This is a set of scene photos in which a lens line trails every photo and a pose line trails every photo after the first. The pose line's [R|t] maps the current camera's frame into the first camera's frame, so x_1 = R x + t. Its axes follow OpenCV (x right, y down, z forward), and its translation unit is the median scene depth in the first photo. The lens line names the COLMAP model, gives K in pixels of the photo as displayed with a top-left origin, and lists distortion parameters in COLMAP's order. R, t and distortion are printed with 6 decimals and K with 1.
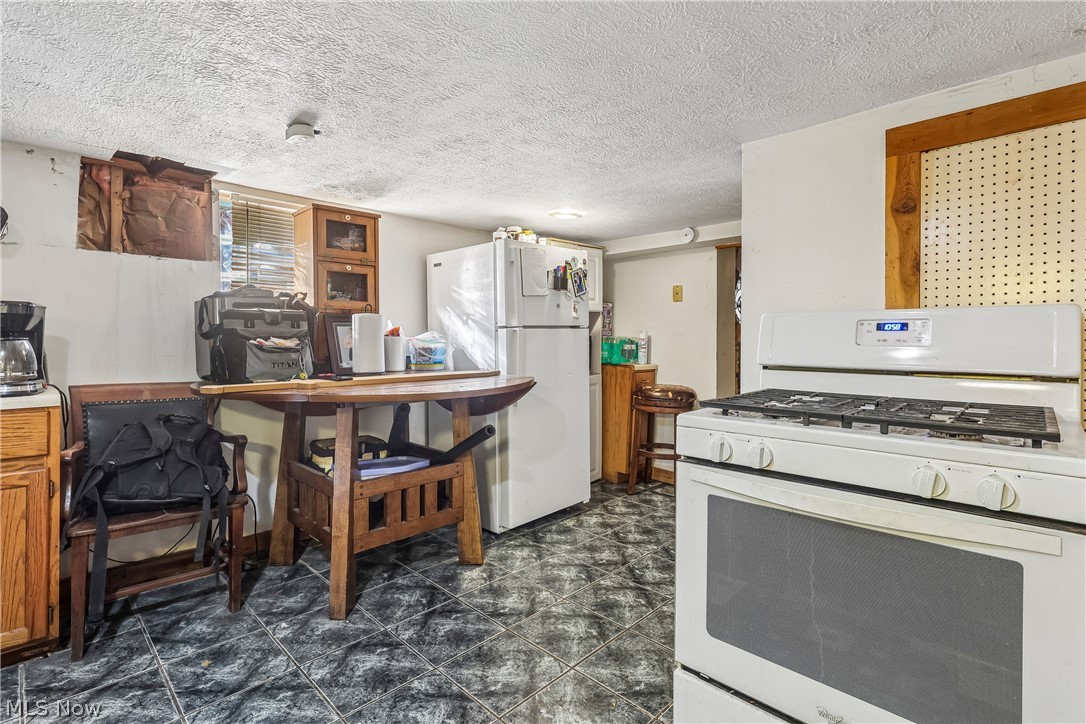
lens RADIAL K [[505.1, 0, 519.7], [0, 505.1, 345.0], [0, 0, 1]] dist [-0.010058, 0.000060]
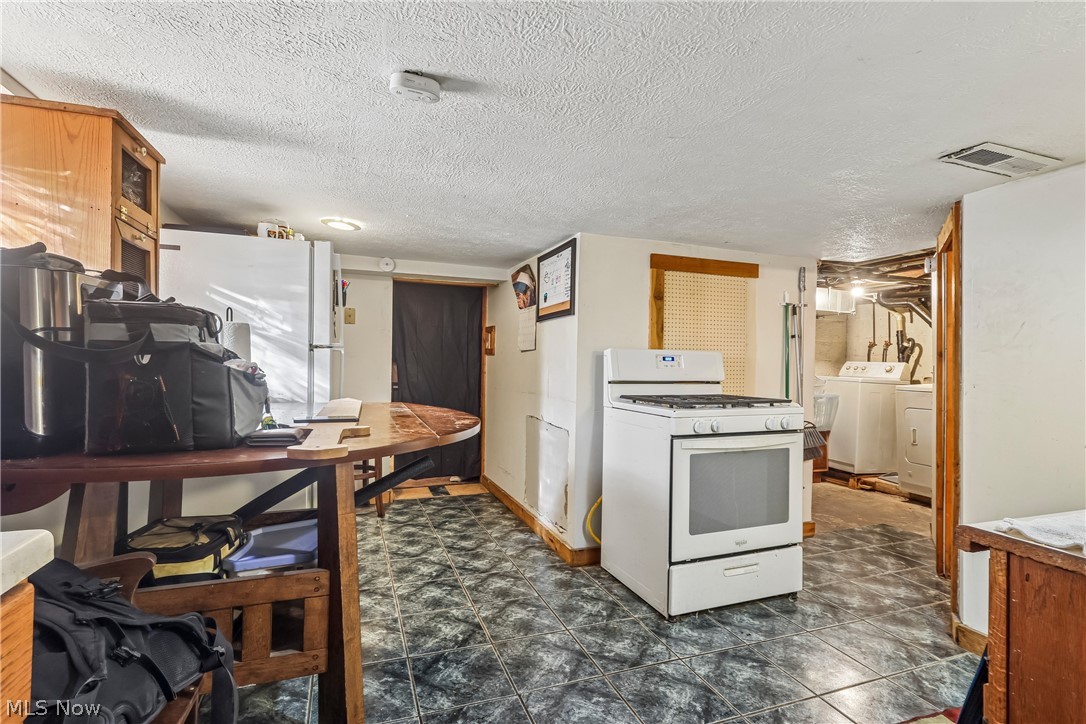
lens RADIAL K [[505.1, 0, 535.6], [0, 505.1, 363.1], [0, 0, 1]] dist [-0.010058, 0.000060]
pose [[0.424793, 0.003790, 0.905282, -0.840710], [-0.001623, 0.999993, -0.003425, -0.008309], [-0.905289, -0.000014, 0.424796, 0.433093]]
